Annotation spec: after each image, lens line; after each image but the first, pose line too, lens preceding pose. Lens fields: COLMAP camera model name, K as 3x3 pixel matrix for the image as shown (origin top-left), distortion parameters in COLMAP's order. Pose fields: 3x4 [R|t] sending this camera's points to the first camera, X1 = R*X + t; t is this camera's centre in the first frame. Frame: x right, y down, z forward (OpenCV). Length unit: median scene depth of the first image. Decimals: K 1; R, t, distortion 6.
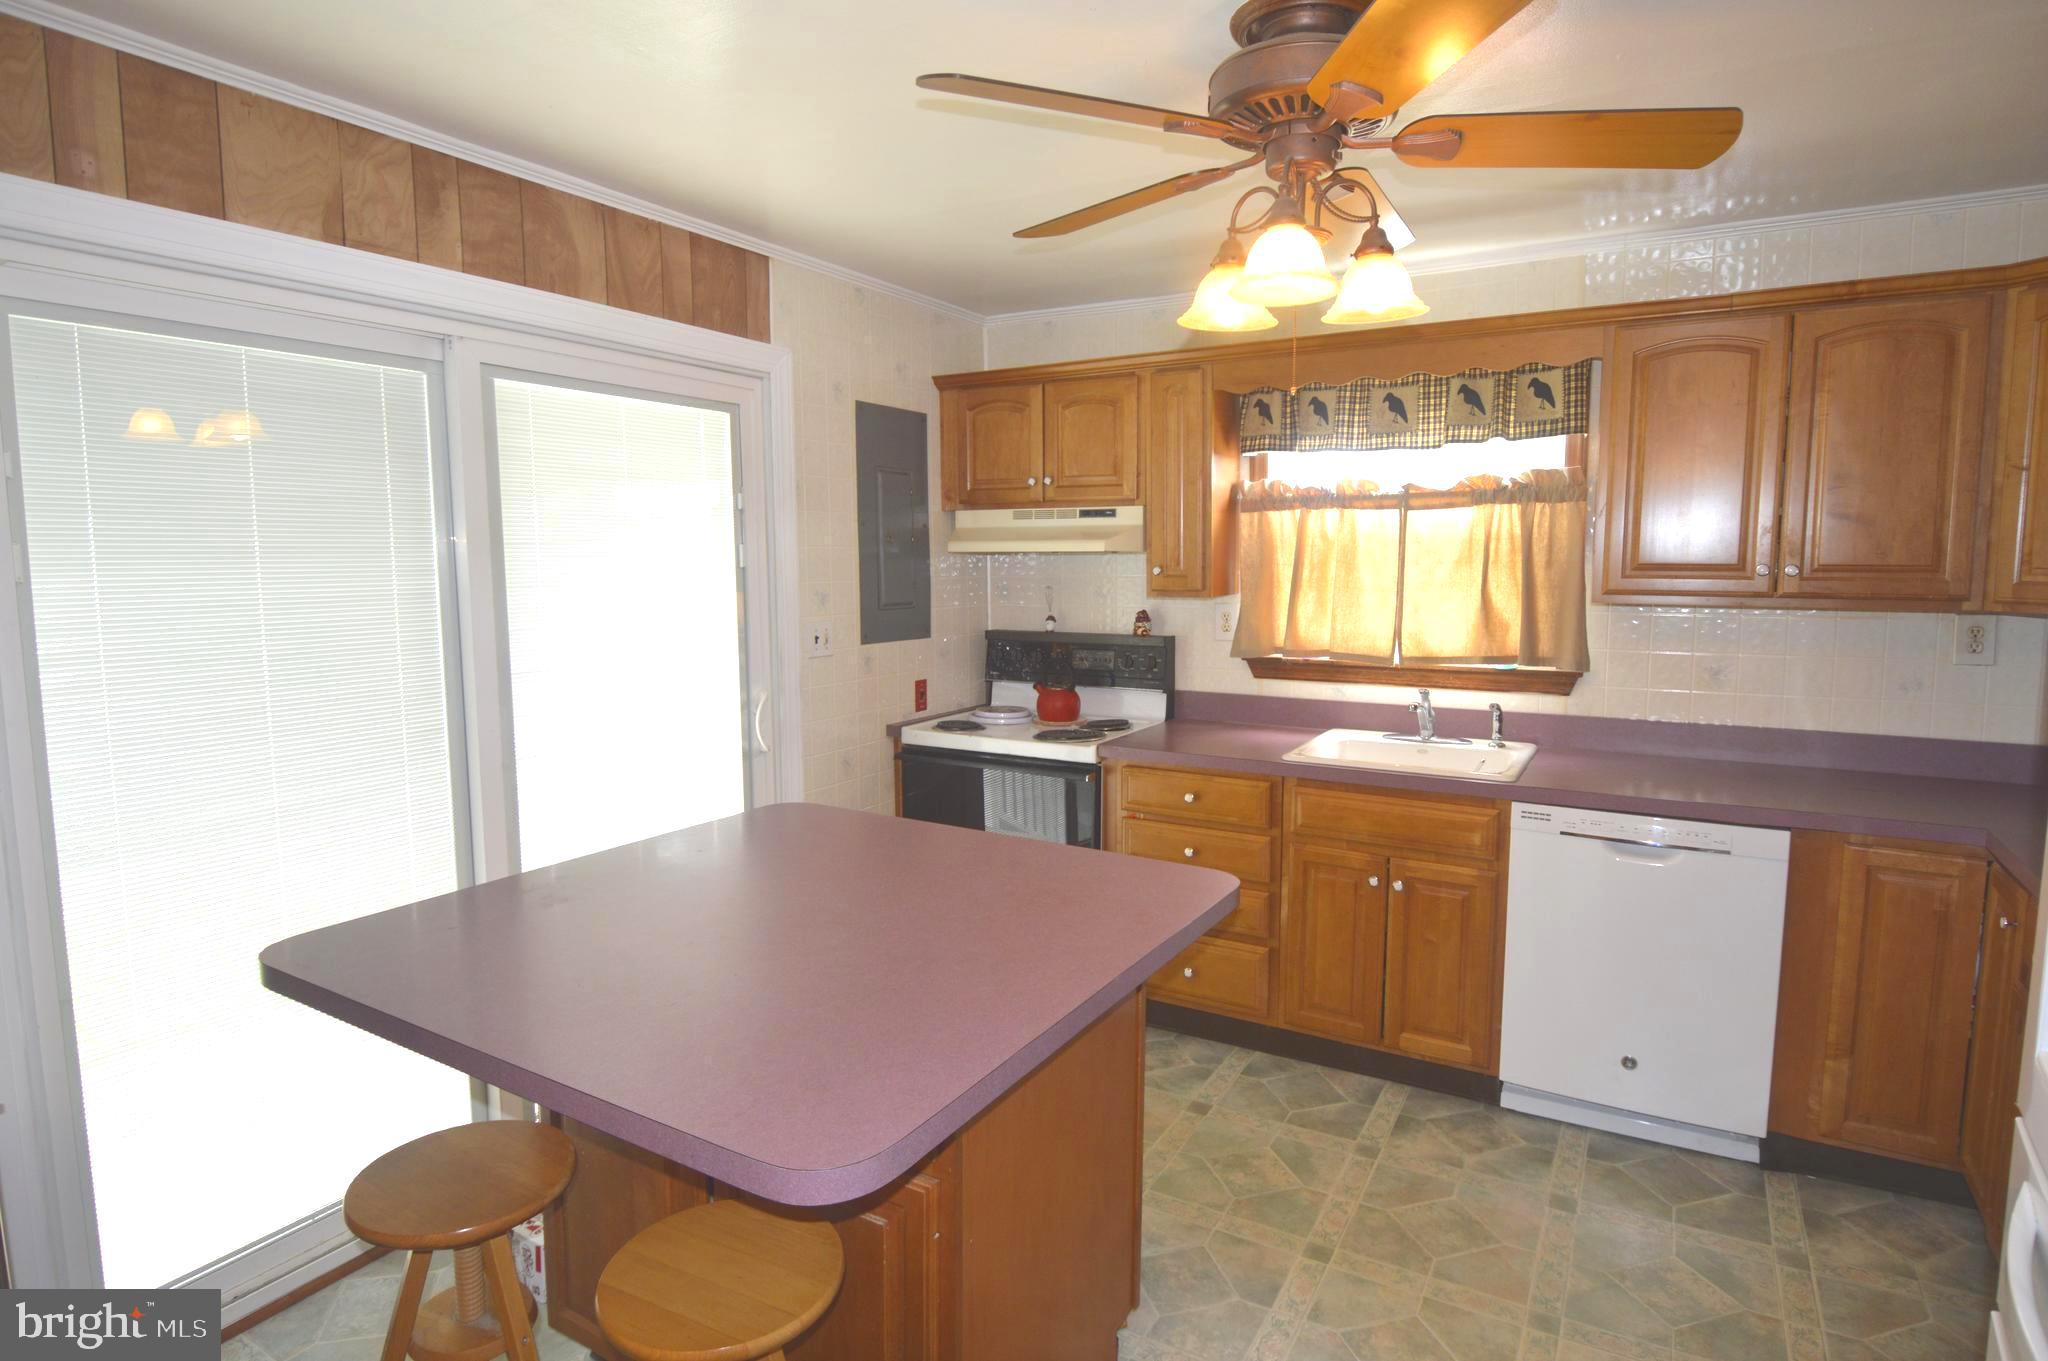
lens RADIAL K [[1082.9, 0, 1034.8], [0, 1082.9, 666.5], [0, 0, 1]] dist [0.018722, -0.025889]
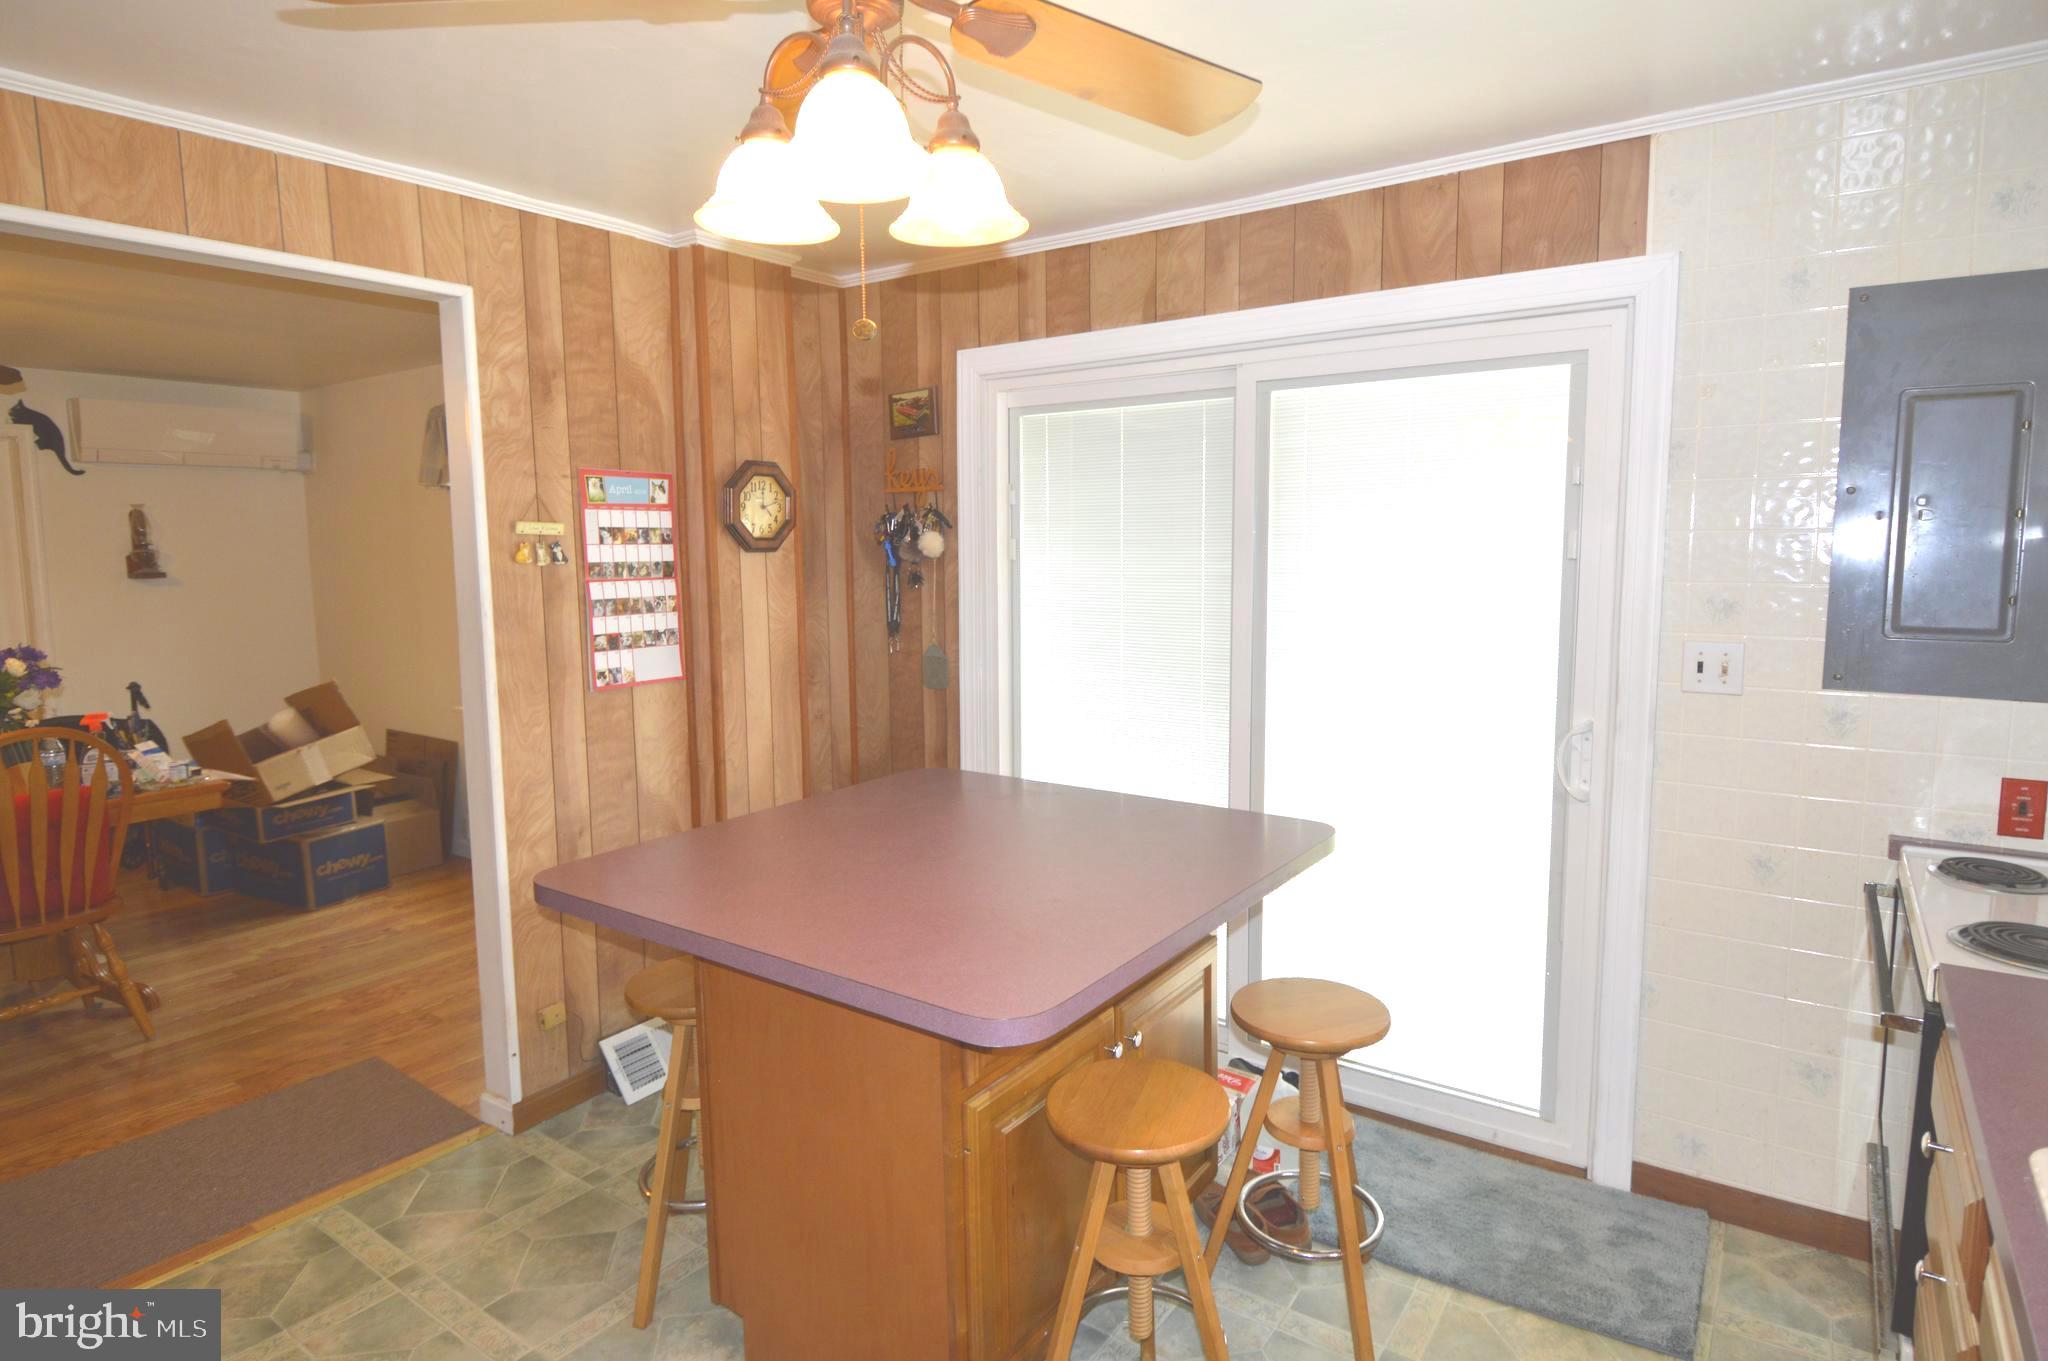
lens RADIAL K [[1082.9, 0, 1034.8], [0, 1082.9, 666.5], [0, 0, 1]] dist [0.018722, -0.025889]
pose [[-0.075124, 0.120556, -0.989860, 0.466535], [-0.093000, 0.987491, 0.127326, -0.067269], [0.992828, 0.101622, -0.062972, 0.570898]]
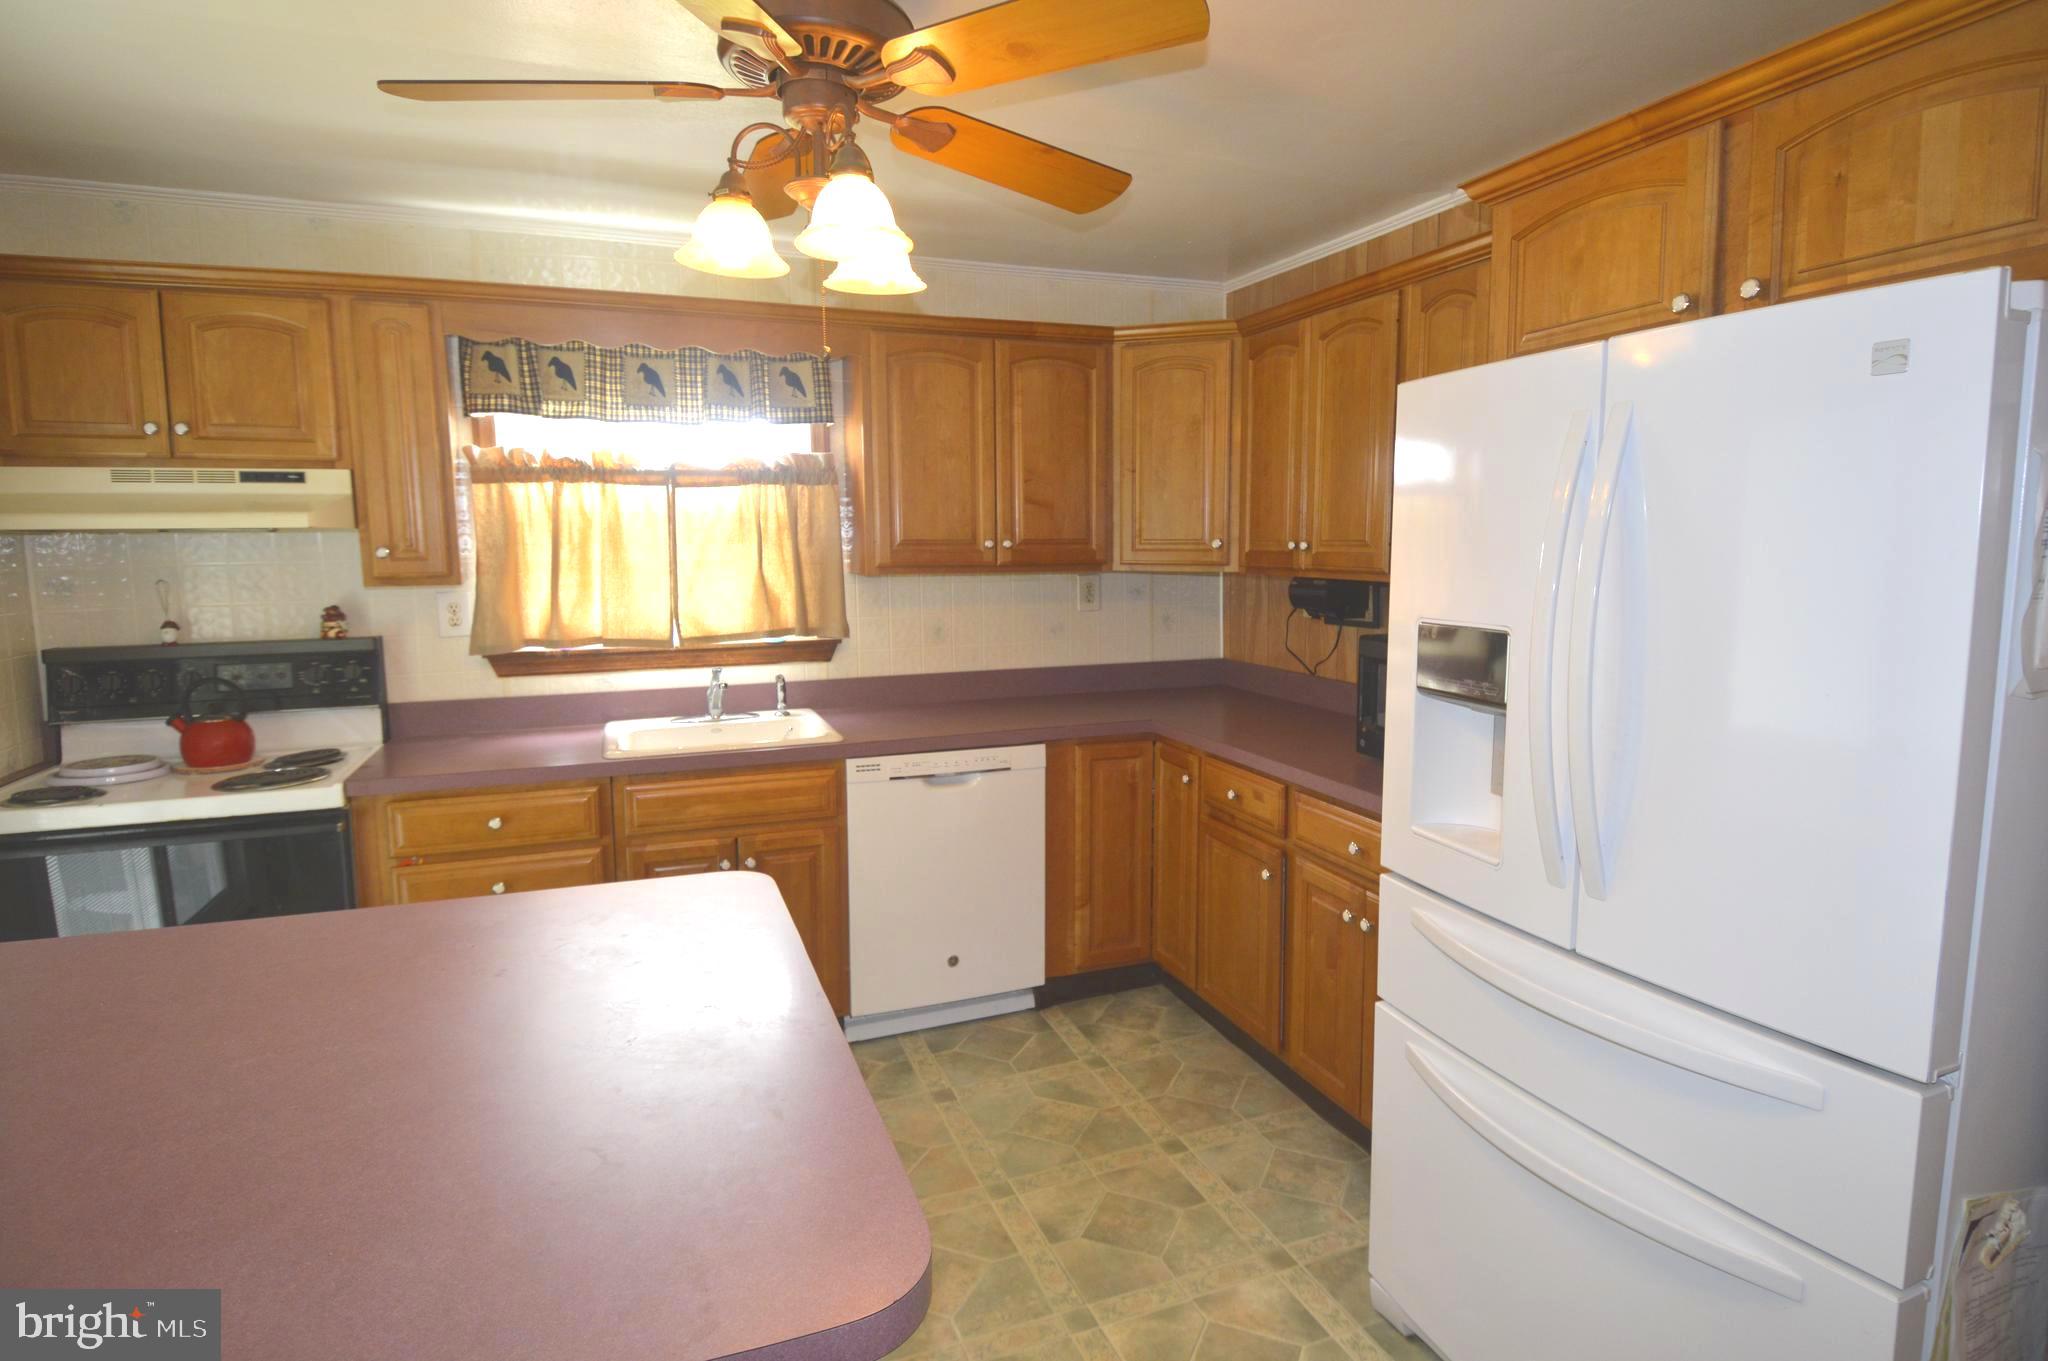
lens RADIAL K [[1082.9, 0, 1034.8], [0, 1082.9, 666.5], [0, 0, 1]] dist [0.018722, -0.025889]
pose [[0.620864, -0.093975, 0.778265, -0.237020], [0.085772, 0.994972, 0.051718, -0.006883], [-0.779212, 0.034644, 0.625802, 0.148652]]
